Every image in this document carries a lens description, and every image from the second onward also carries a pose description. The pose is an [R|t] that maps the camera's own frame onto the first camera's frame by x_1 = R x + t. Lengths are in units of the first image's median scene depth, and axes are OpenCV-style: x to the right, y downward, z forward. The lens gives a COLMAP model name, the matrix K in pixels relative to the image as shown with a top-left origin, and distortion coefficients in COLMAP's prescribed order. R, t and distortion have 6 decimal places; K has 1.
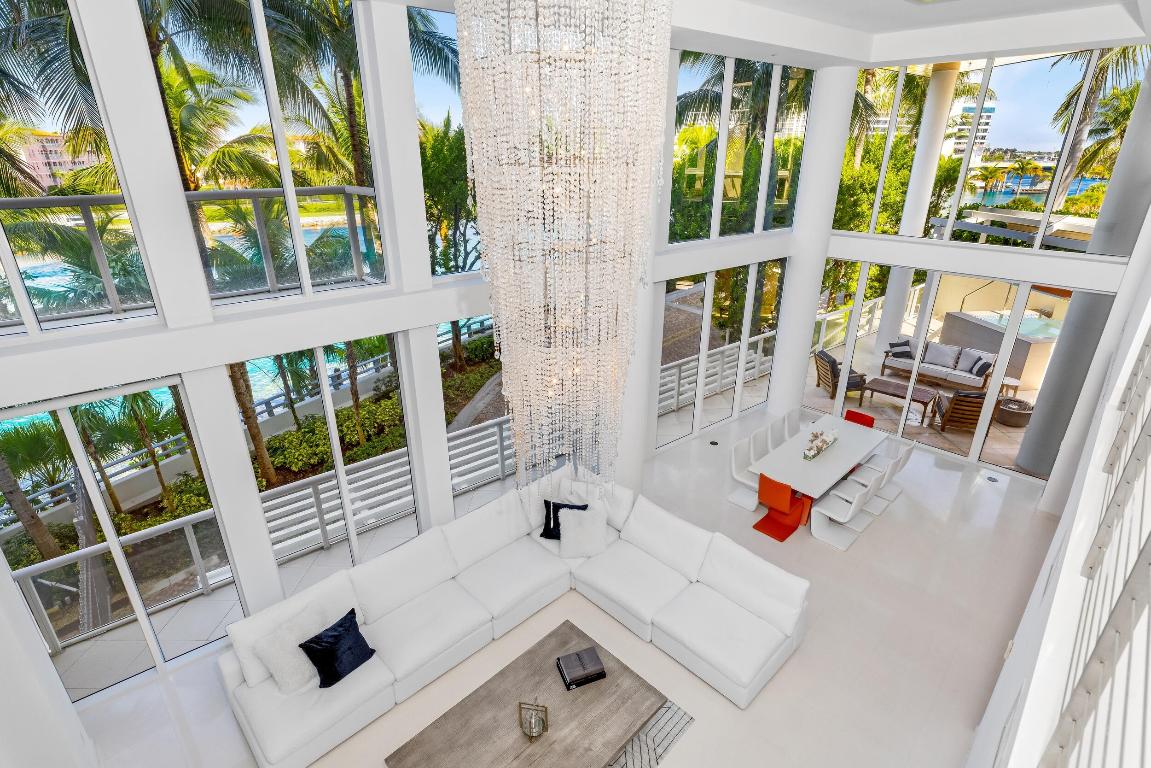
lens RADIAL K [[552.1, 0, 575.5], [0, 552.1, 384.0], [0, 0, 1]] dist [-0.004716, -0.001781]
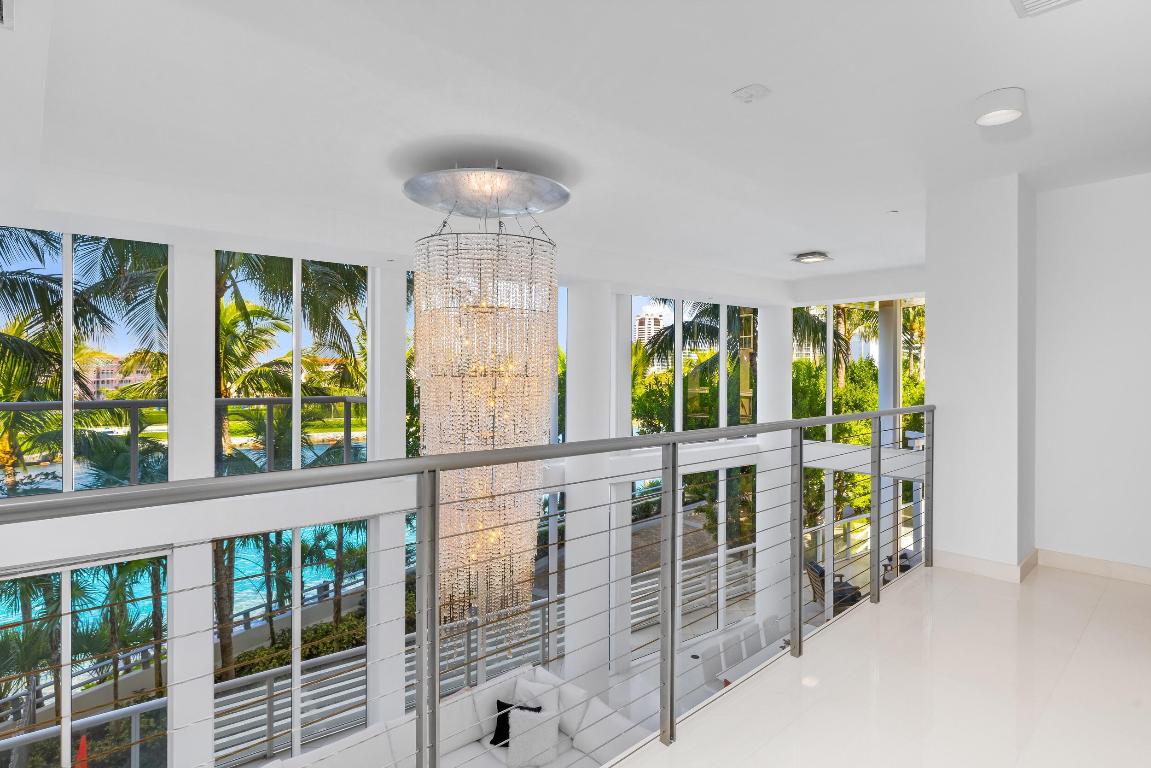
lens RADIAL K [[586.6, 0, 575.5], [0, 586.6, 384.0], [0, 0, 1]] dist [-0.003868, -0.001365]
pose [[0.999122, 0.004359, -0.041663, 0.066629], [-0.019625, 0.927382, -0.373601, 0.041328], [0.037009, 0.374090, 0.926654, -0.088432]]
